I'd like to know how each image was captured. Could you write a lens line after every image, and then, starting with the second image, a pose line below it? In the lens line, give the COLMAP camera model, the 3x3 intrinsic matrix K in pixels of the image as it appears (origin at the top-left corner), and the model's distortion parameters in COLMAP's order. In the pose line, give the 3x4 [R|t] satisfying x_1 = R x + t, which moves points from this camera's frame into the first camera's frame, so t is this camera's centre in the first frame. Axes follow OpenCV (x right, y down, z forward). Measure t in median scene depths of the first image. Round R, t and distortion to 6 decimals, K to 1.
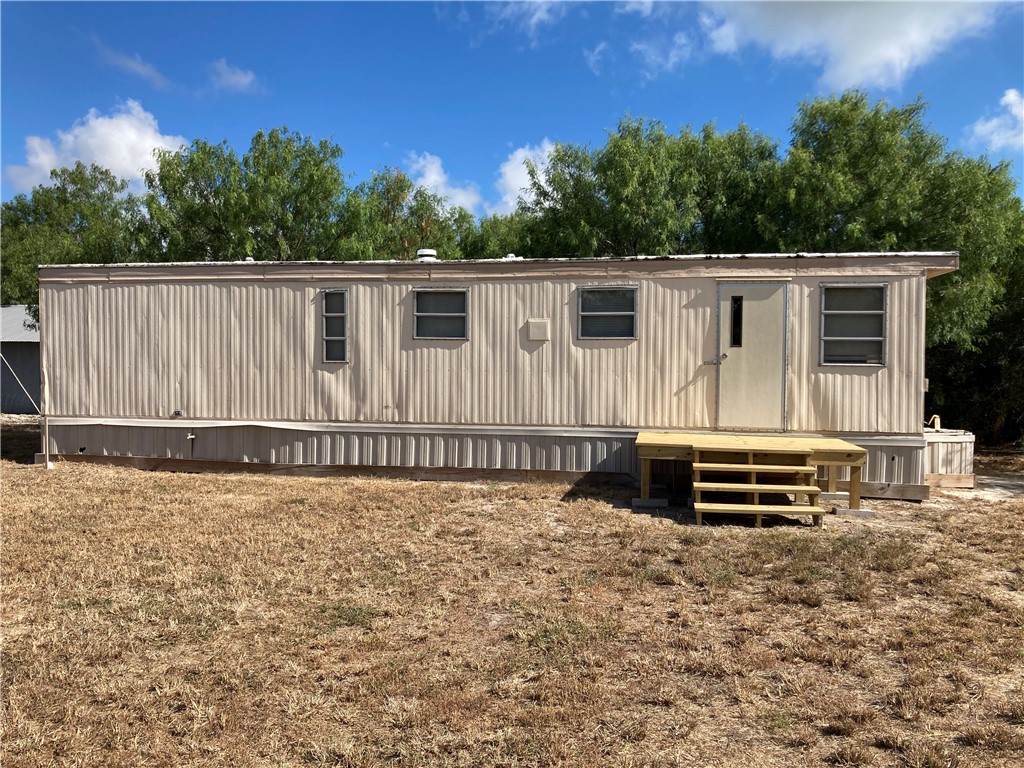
lens RADIAL K [[849.0, 0, 512.1], [0, 849.0, 383.6], [0, 0, 1]] dist [0.026519, -0.022619]
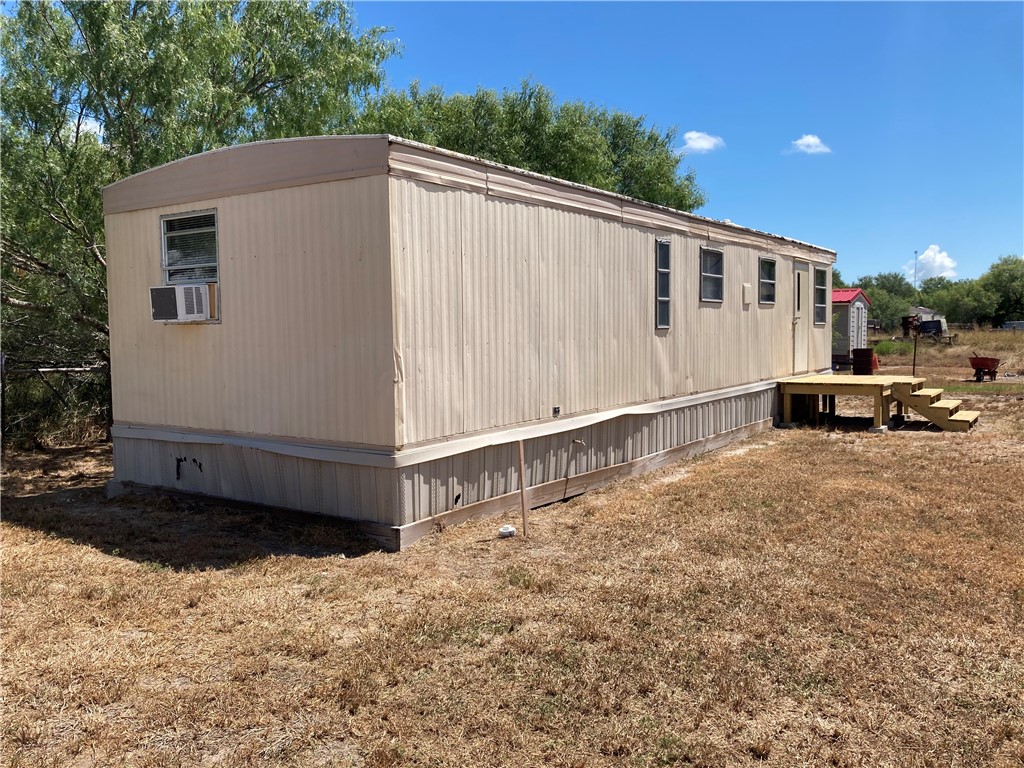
lens RADIAL K [[849.0, 0, 511.5], [0, 849.0, 383.2], [0, 0, 1]] dist [0.026519, -0.022619]
pose [[0.427849, -0.072675, 0.900924, -0.995561], [0.045501, 0.997230, 0.058835, -0.025710], [-0.902704, 0.015821, 0.429971, 0.757707]]
